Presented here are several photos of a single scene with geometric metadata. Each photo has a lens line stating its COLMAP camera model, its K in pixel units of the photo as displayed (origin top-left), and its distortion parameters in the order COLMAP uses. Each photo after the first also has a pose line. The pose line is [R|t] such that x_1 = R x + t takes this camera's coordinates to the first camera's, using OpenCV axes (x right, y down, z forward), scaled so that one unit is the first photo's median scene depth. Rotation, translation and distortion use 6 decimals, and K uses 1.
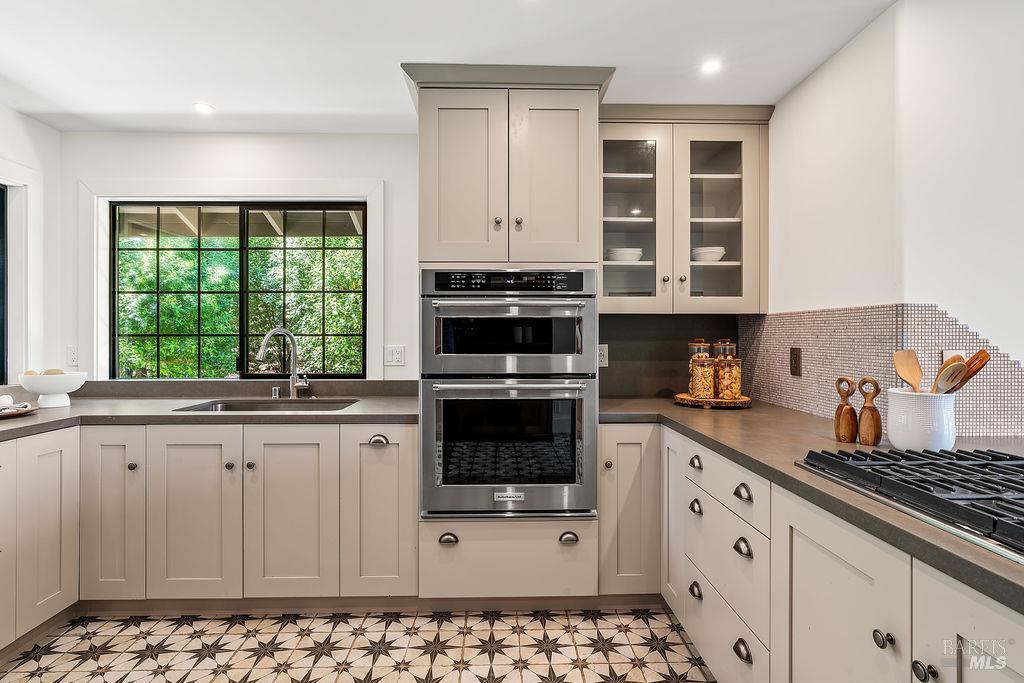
lens RADIAL K [[502.9, 0, 511.9], [0, 502.9, 333.8], [0, 0, 1]] dist [-0.009866, 0.003939]
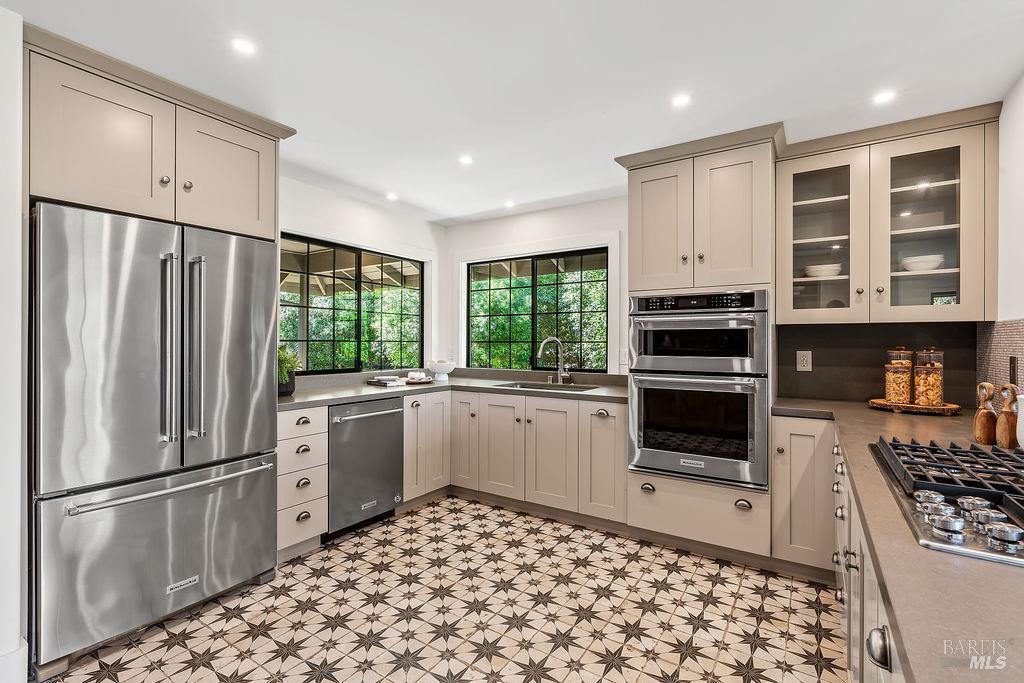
lens RADIAL K [[461.3, 0, 517.2], [0, 461.3, 341.2], [0, 0, 1]] dist [-0.004082, 0.000027]
pose [[0.826905, 0.001611, -0.562339, 0.285412], [-0.001832, 0.999998, 0.000171, -0.000271], [0.562338, 0.000888, 0.826907, -0.262482]]
